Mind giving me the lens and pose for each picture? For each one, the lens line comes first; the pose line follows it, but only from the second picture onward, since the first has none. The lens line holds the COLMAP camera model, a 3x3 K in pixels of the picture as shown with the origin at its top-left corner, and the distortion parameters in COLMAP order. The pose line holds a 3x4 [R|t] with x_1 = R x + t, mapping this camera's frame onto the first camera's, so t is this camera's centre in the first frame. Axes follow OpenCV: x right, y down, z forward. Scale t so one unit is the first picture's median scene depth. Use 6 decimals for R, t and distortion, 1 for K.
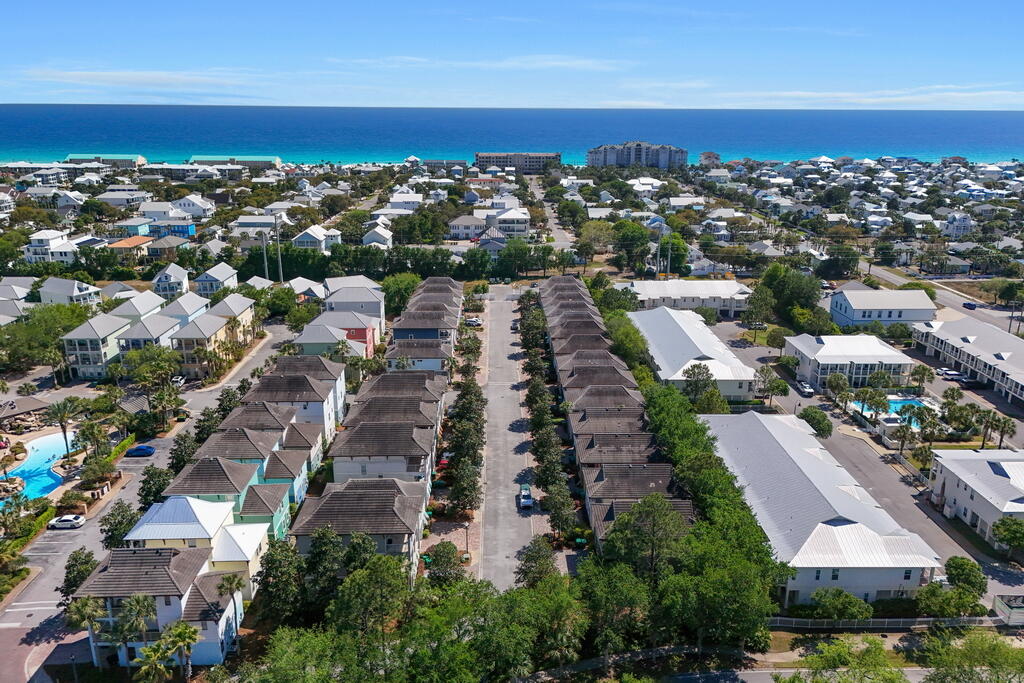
lens RADIAL K [[759.5, 0, 516.6], [0, 759.5, 337.8], [0, 0, 1]] dist [0.053906, -0.043713]
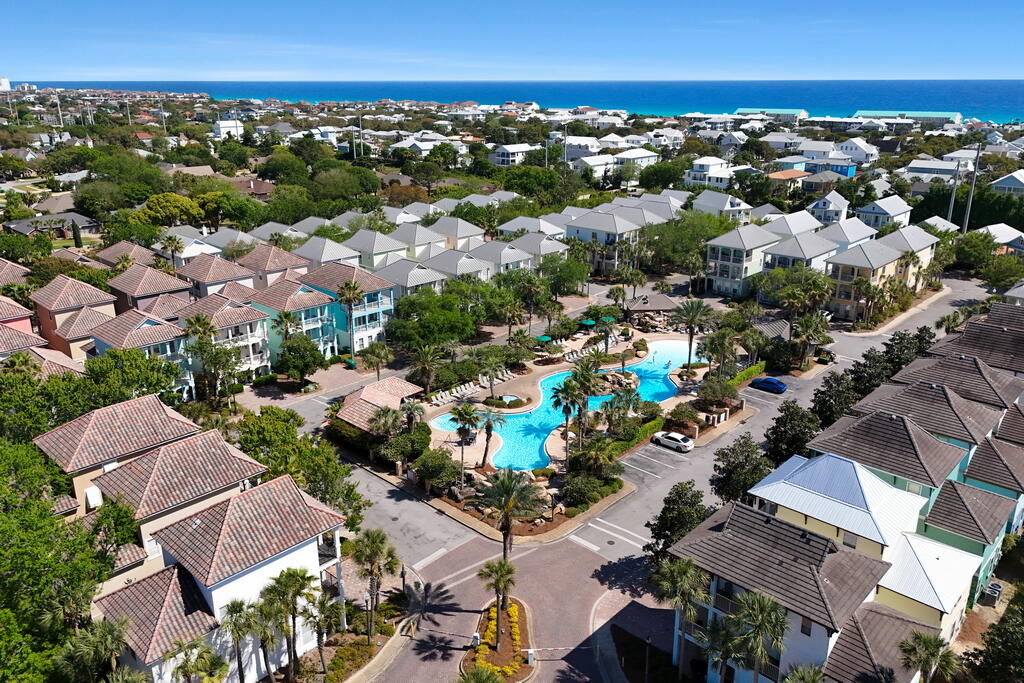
lens RADIAL K [[759.5, 0, 510.0], [0, 759.5, 333.3], [0, 0, 1]] dist [0.053906, -0.043713]
pose [[0.705701, 0.217020, -0.674454, -0.148123], [-0.202165, 0.974037, 0.101887, 0.063877], [0.679055, 0.064450, 0.731253, 0.229722]]
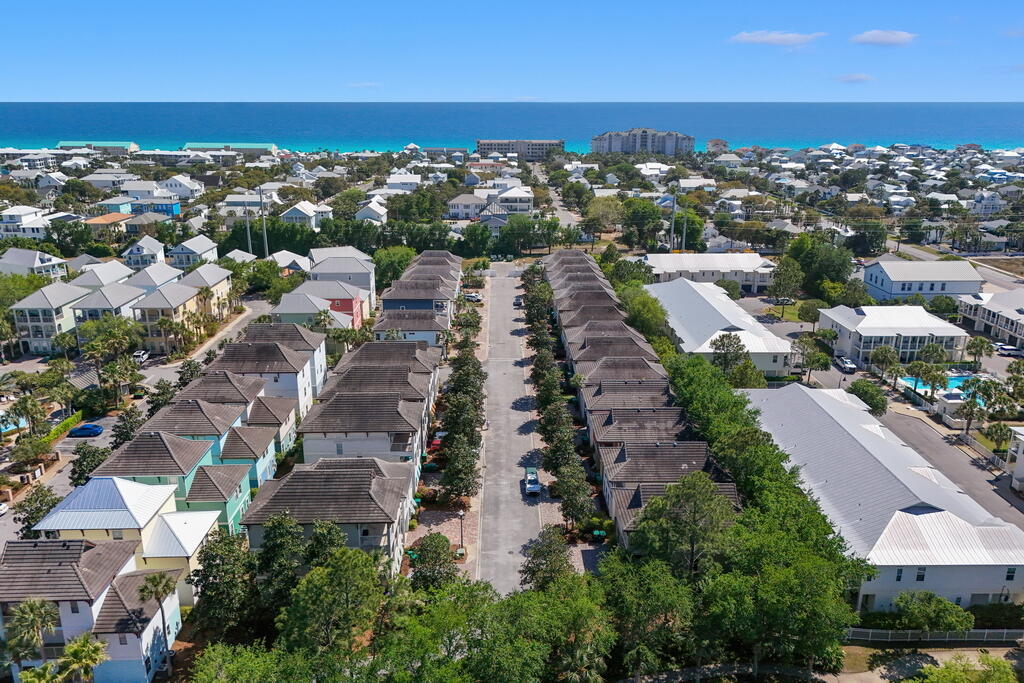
lens RADIAL K [[759.5, 0, 516.0], [0, 759.5, 333.0], [0, 0, 1]] dist [0.053906, -0.043713]
pose [[0.999994, -0.000209, -0.003444, -0.002318], [0.000194, 0.999989, -0.004619, 0.037122], [0.003445, 0.004619, 0.999983, 0.119880]]
